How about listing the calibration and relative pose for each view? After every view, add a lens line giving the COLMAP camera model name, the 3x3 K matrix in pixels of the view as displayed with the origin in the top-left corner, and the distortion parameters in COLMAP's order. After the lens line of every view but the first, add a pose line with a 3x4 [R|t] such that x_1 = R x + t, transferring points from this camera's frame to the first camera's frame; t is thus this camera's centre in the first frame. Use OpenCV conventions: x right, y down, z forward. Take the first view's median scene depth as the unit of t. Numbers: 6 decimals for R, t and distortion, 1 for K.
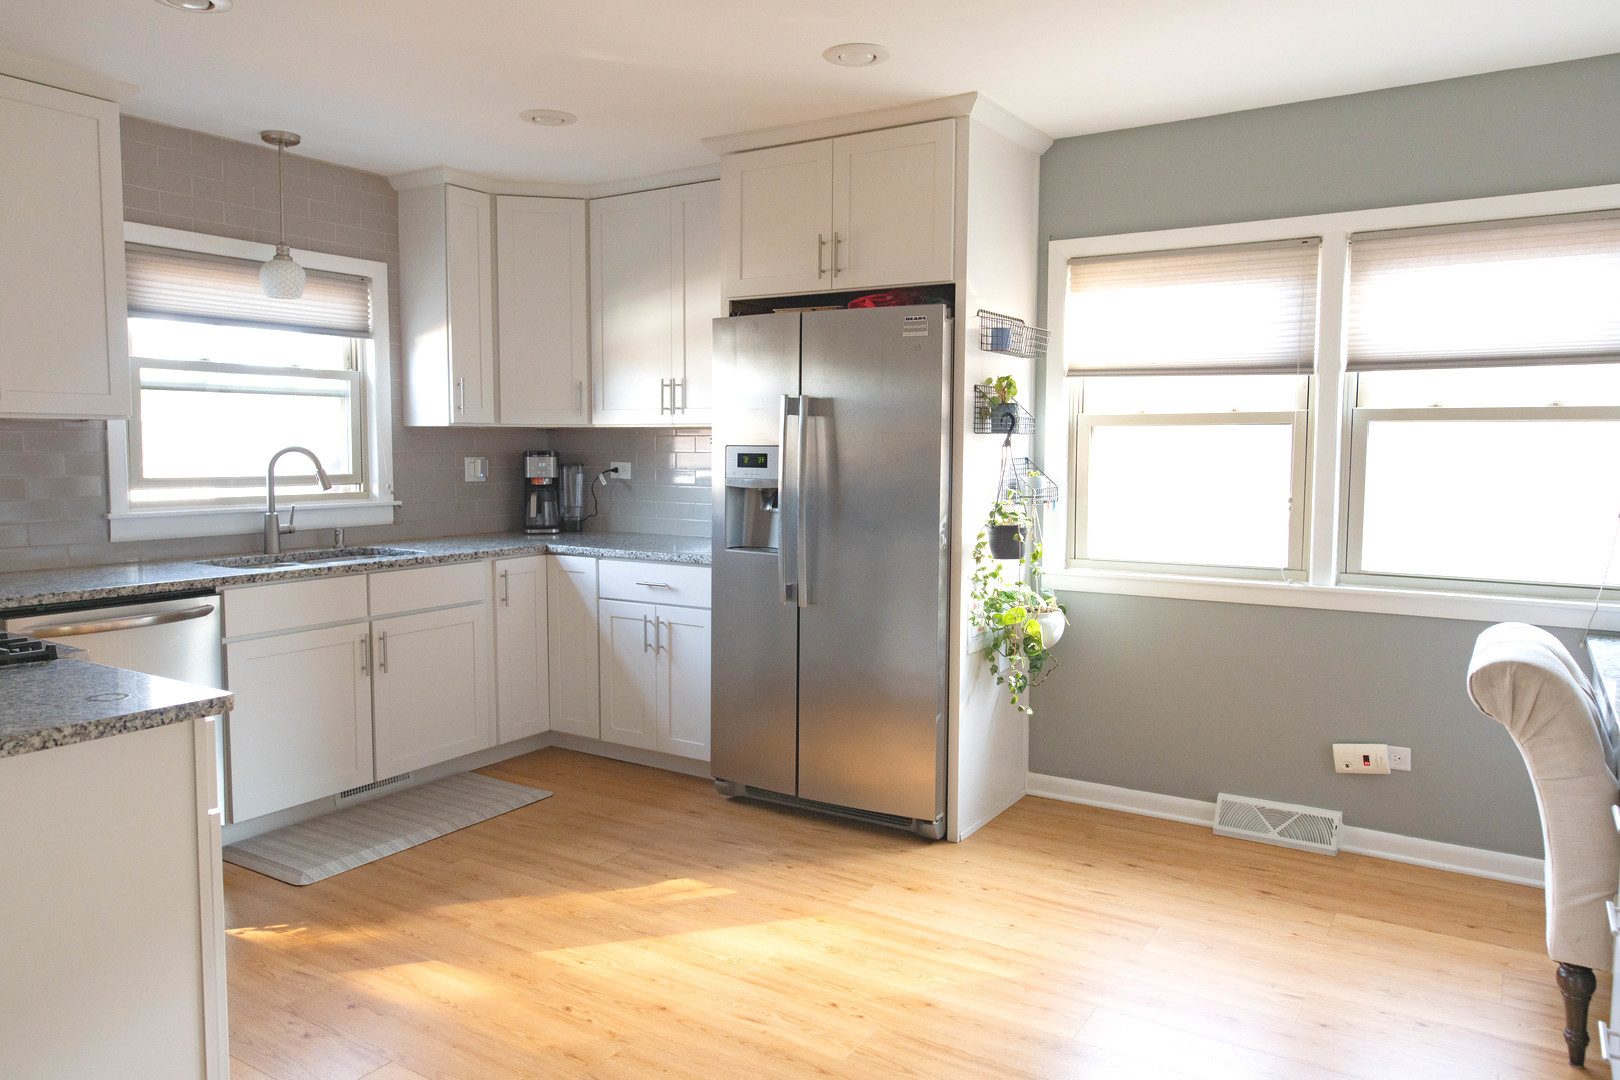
lens RADIAL K [[1103.5, 0, 803.9], [0, 1103.5, 530.1], [0, 0, 1]] dist [-0.000843, -0.000269]
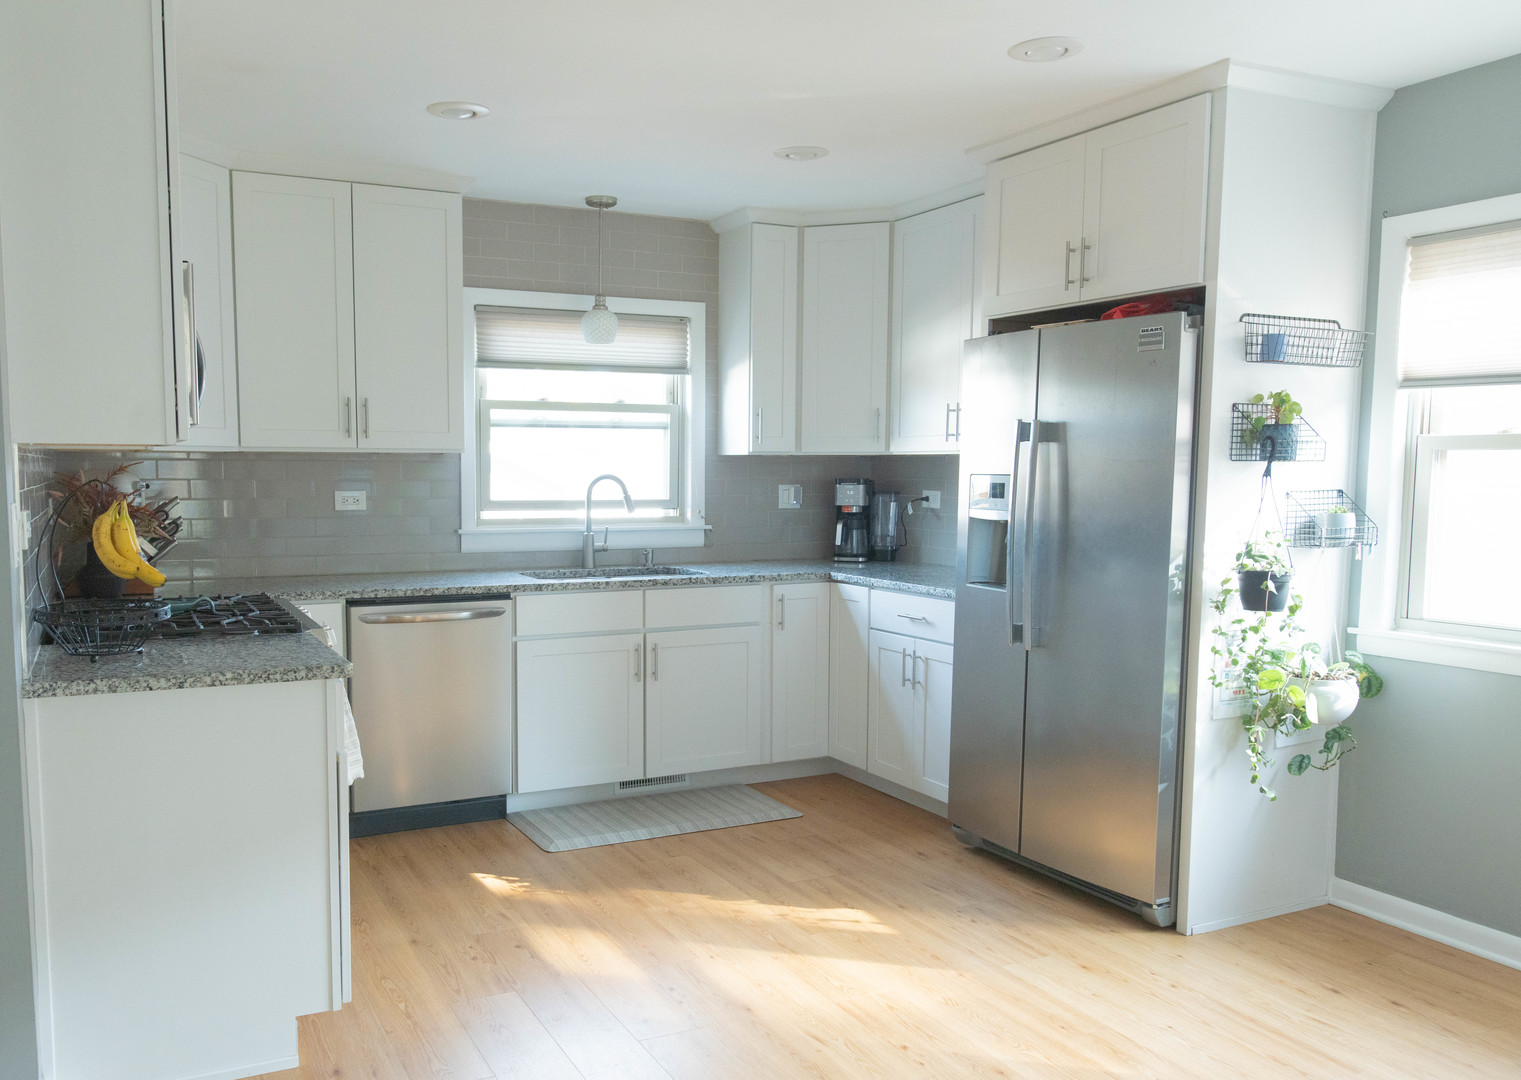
lens RADIAL K [[1206.5, 0, 676.4], [0, 1206.5, 580.0], [0, 0, 1]] dist [-0.001120, 0.000675]
pose [[0.849618, 0.047671, -0.525240, 0.274375], [-0.040276, 0.998863, 0.025507, -0.002428], [0.525859, -0.000516, 0.850572, -0.012181]]
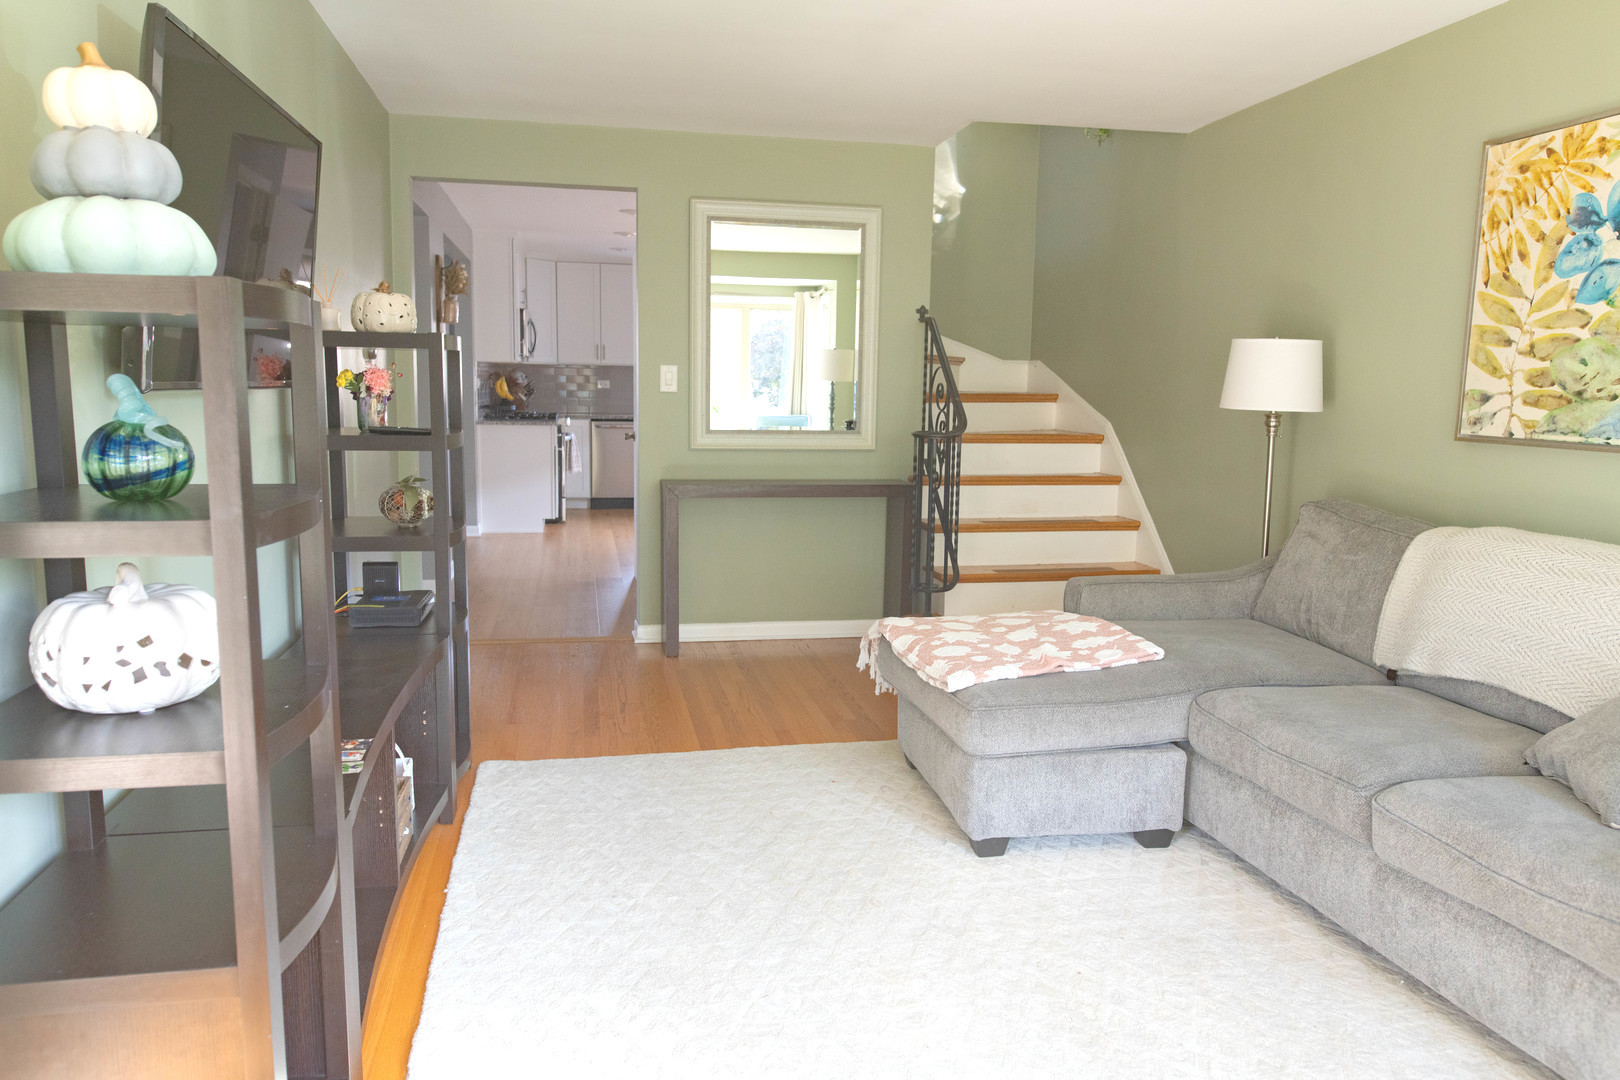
lens RADIAL K [[1103.5, 0, 803.9], [0, 1103.5, 530.1], [0, 0, 1]] dist [-0.000843, -0.000269]
pose [[0.697206, 0.101171, -0.709696, 1.809206], [-0.065356, 0.994839, 0.077613, 0.083695], [0.713885, -0.007729, 0.700220, -0.793339]]
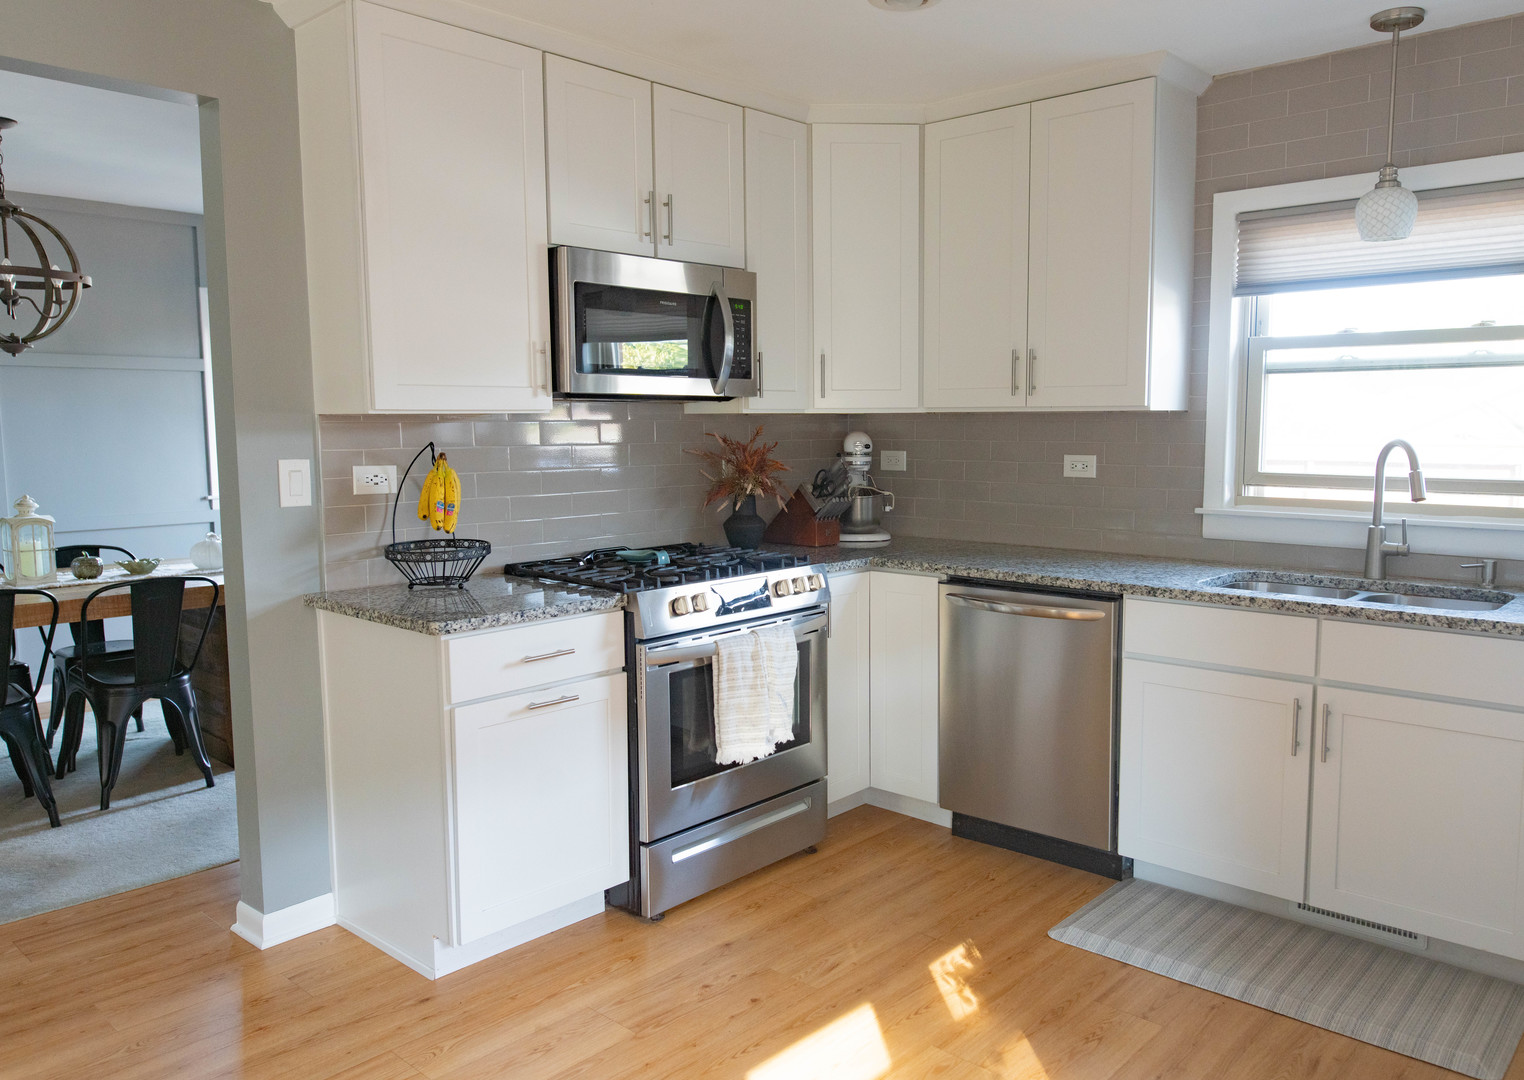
lens RADIAL K [[1130.3, 0, 813.6], [0, 1130.3, 537.1], [0, 0, 1]] dist [-0.007714, -0.006605]
pose [[-0.149270, 0.098047, -0.983923, 0.378835], [-0.073092, 0.991255, 0.109866, -0.071023], [0.986091, 0.088317, -0.140798, 0.794882]]
